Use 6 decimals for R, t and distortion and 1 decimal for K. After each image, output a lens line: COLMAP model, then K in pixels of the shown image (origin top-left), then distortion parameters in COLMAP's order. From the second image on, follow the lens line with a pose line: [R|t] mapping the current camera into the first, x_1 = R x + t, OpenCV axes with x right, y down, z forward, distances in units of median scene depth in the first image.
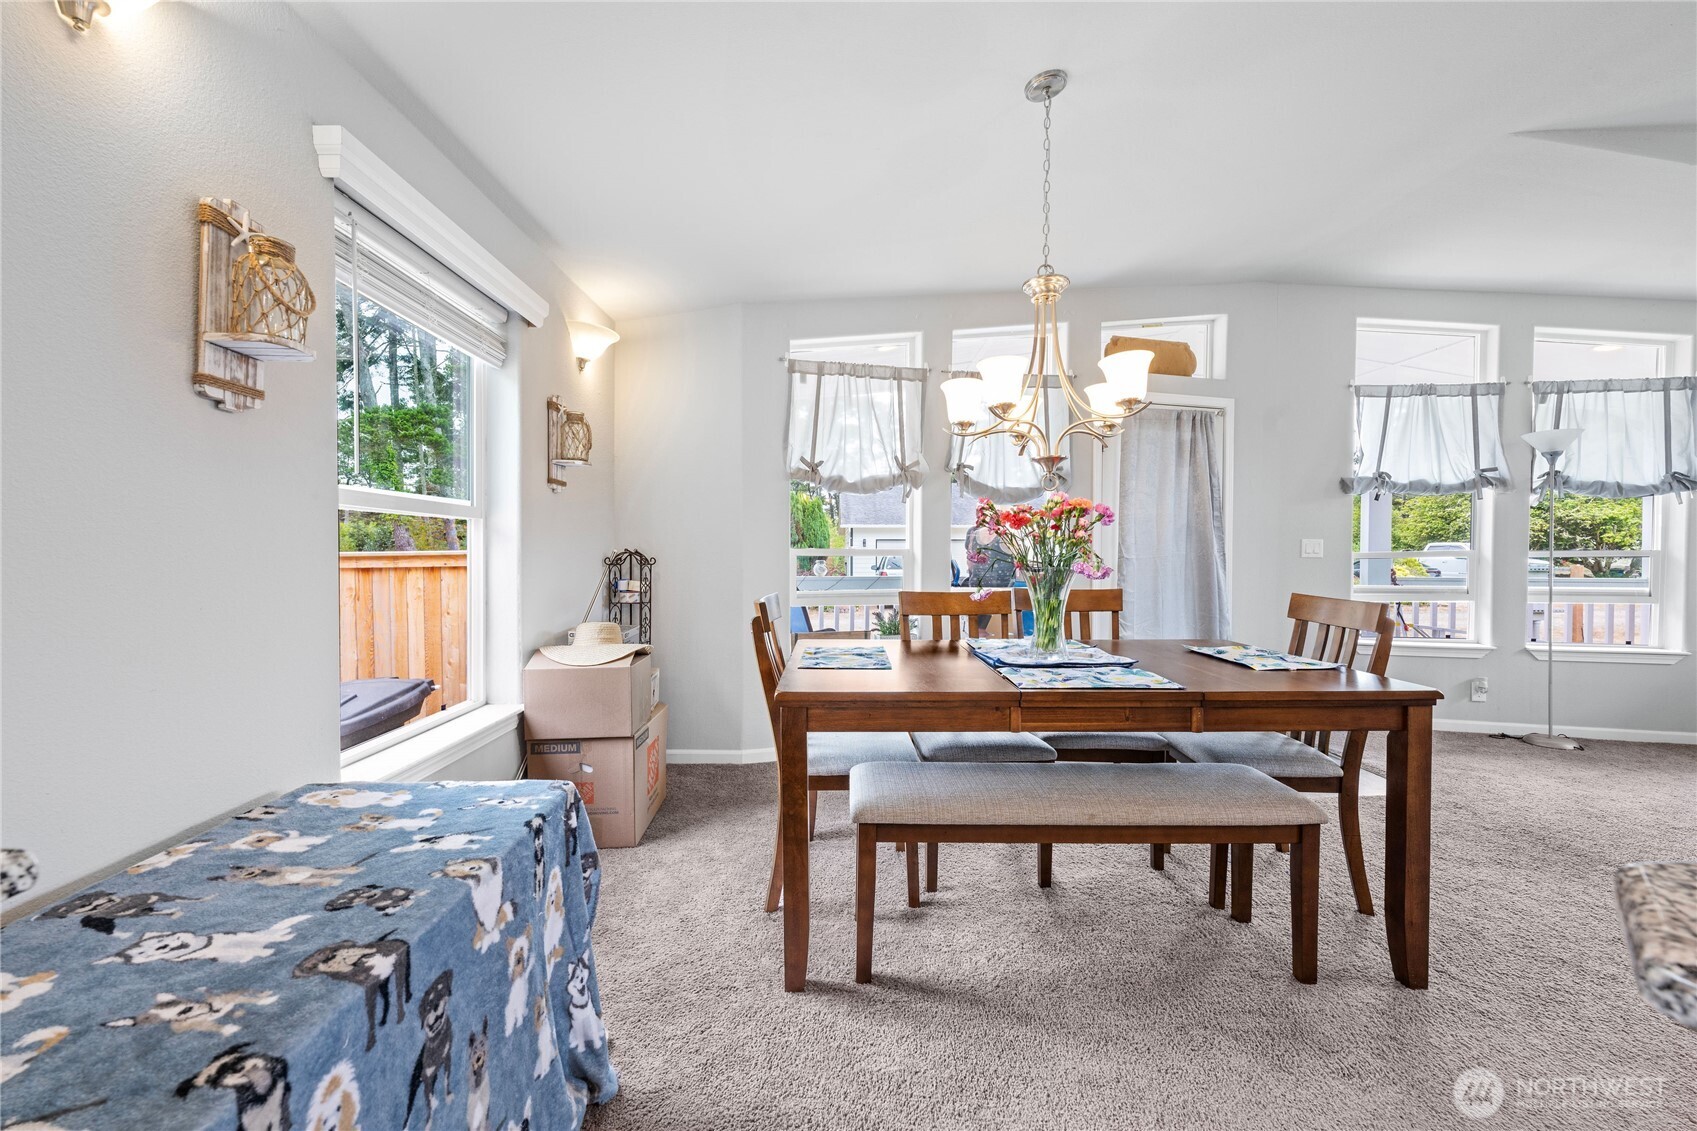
lens RADIAL K [[672.3, 0, 843.3], [0, 672.3, 565.4], [0, 0, 1]] dist [0.000536, -0.000753]
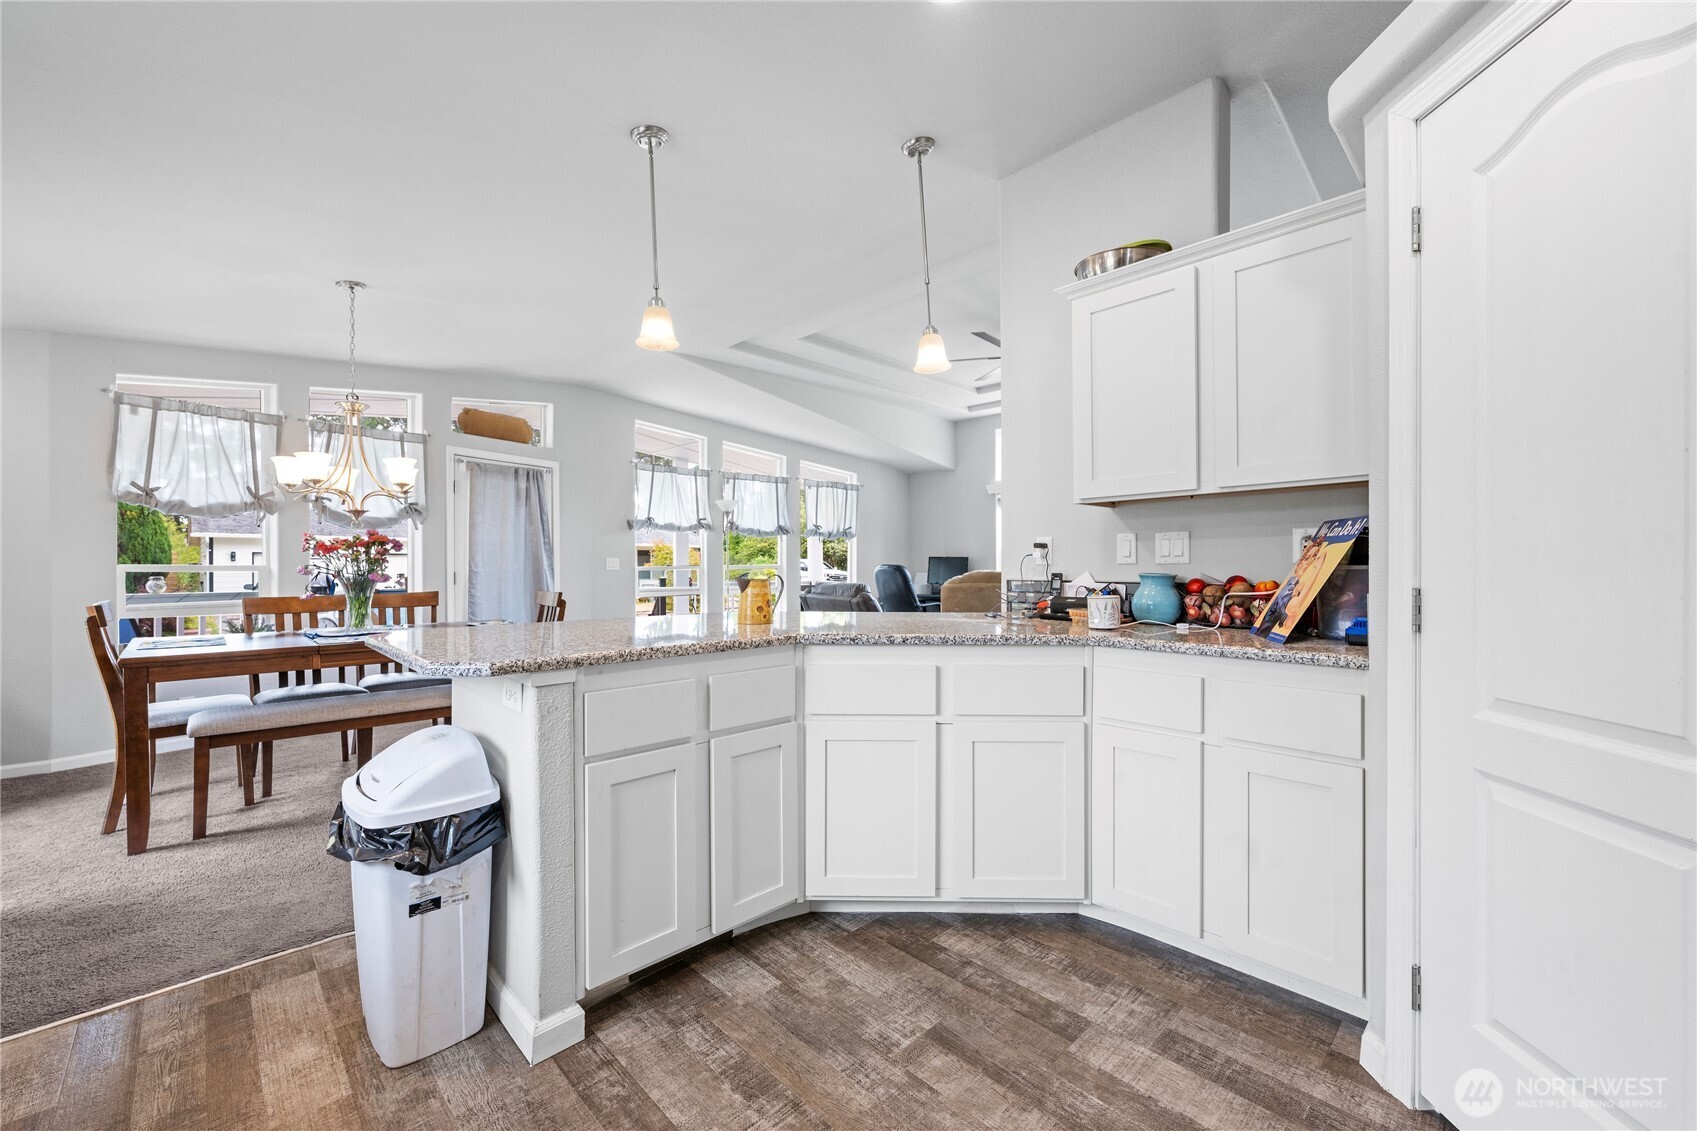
lens RADIAL K [[672.3, 0, 840.4], [0, 672.3, 568.1], [0, 0, 1]] dist [0.000536, -0.000753]
pose [[0.723198, -0.004857, 0.690624, 0.014173], [0.017595, 0.999780, -0.011394, 0.011230], [-0.690417, 0.020392, 0.723125, -0.532842]]
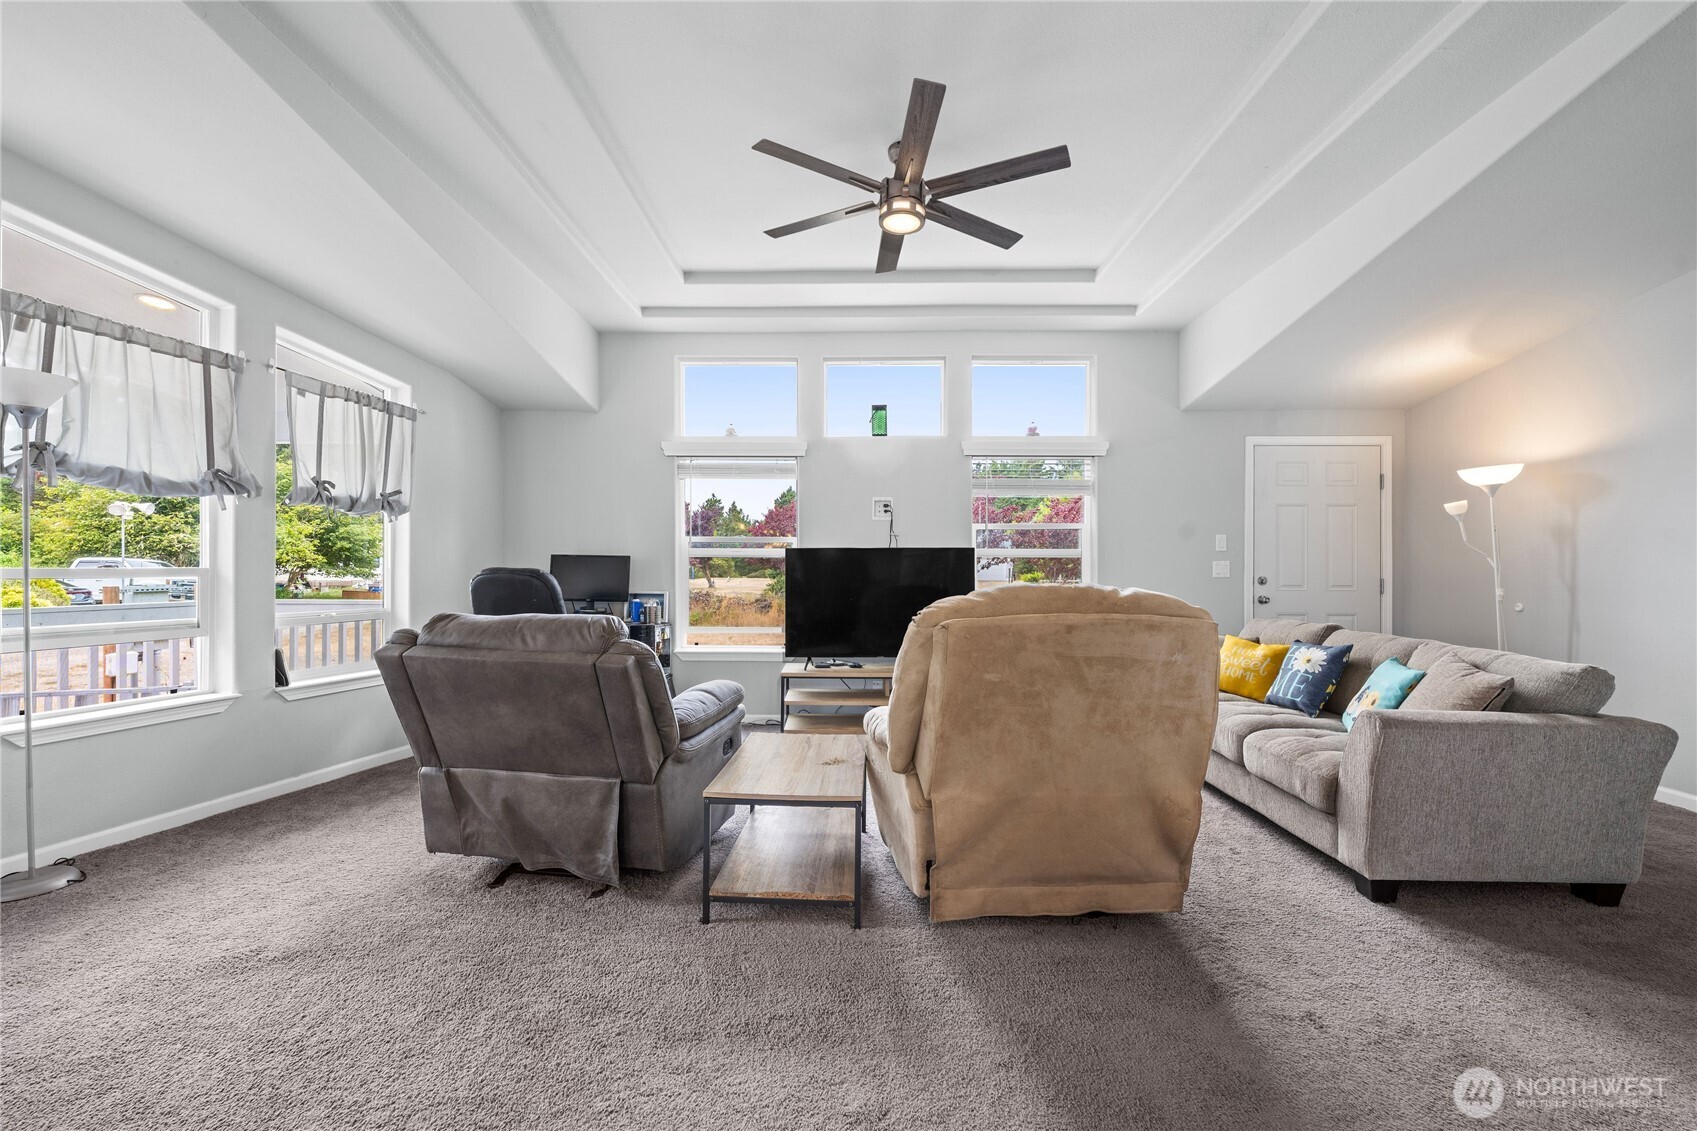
lens RADIAL K [[672.3, 0, 842.5], [0, 672.3, 564.7], [0, 0, 1]] dist [0.000536, -0.000753]
pose [[0.031059, 0.004134, 0.999509, 0.469249], [0.020980, 0.999768, -0.004787, -0.007115], [-0.999297, 0.021118, 0.030966, 0.240563]]
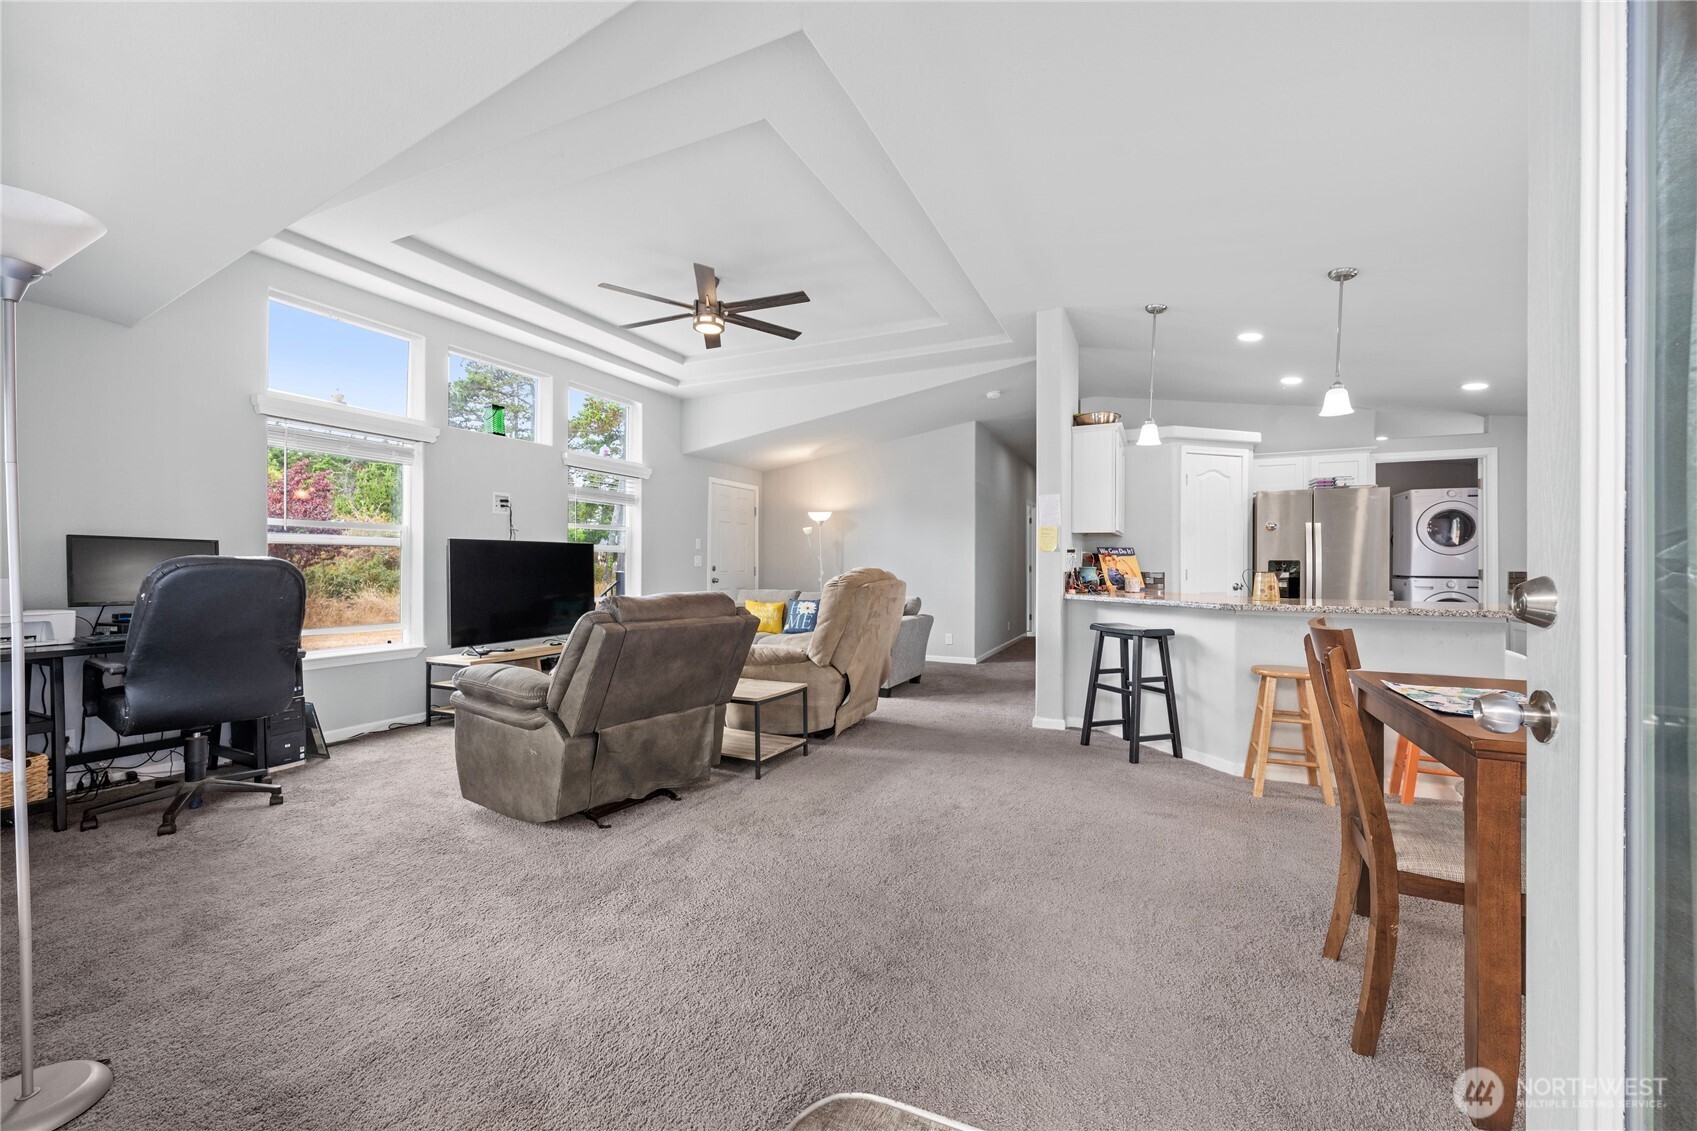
lens RADIAL K [[672.3, 0, 824.8], [0, 672.3, 550.8], [0, 0, 1]] dist [0.000536, -0.000753]
pose [[-0.886952, 0.003816, 0.461846, 0.531190], [0.005143, 0.999985, 0.001615, -0.020339], [-0.461833, 0.003808, -0.886959, 1.113097]]
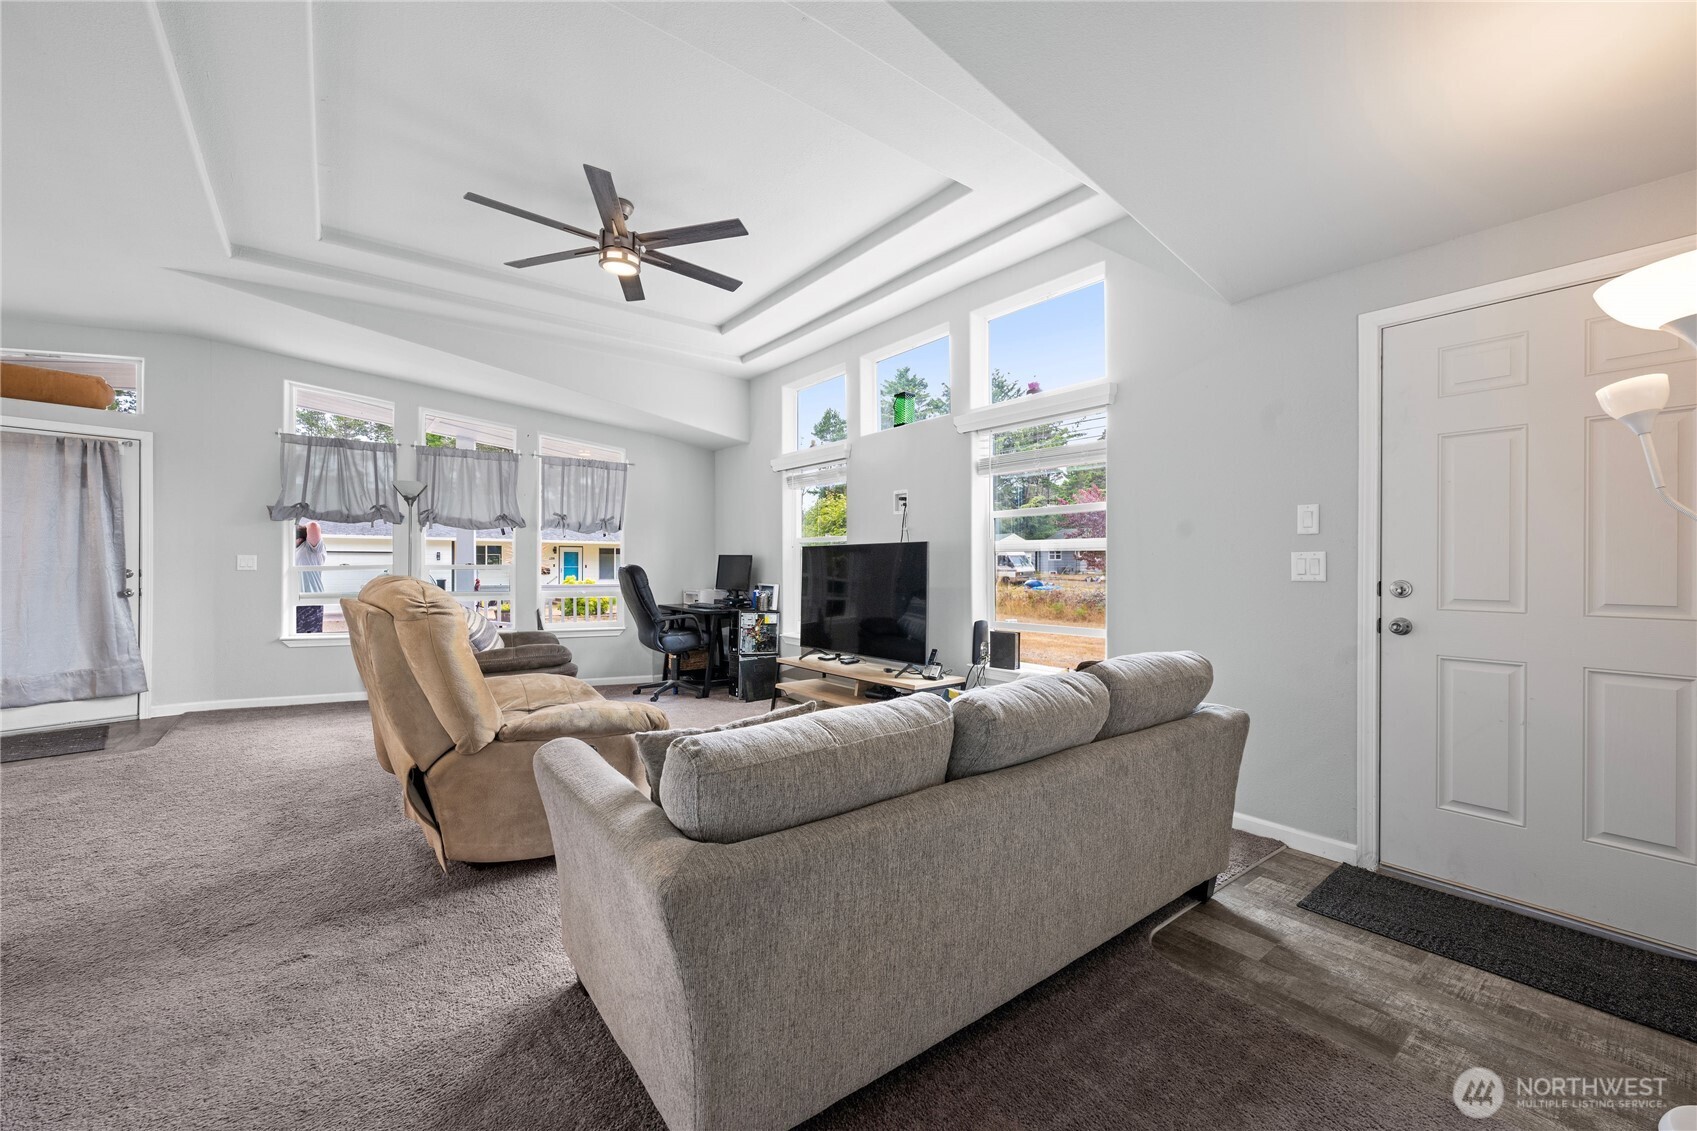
lens RADIAL K [[672.3, 0, 839.9], [0, 672.3, 562.9], [0, 0, 1]] dist [0.000536, -0.000753]
pose [[0.800713, 0.004205, 0.599034, 0.934745], [0.011563, 0.999681, -0.022475, 0.016435], [-0.598937, 0.024923, 0.800408, -0.691213]]
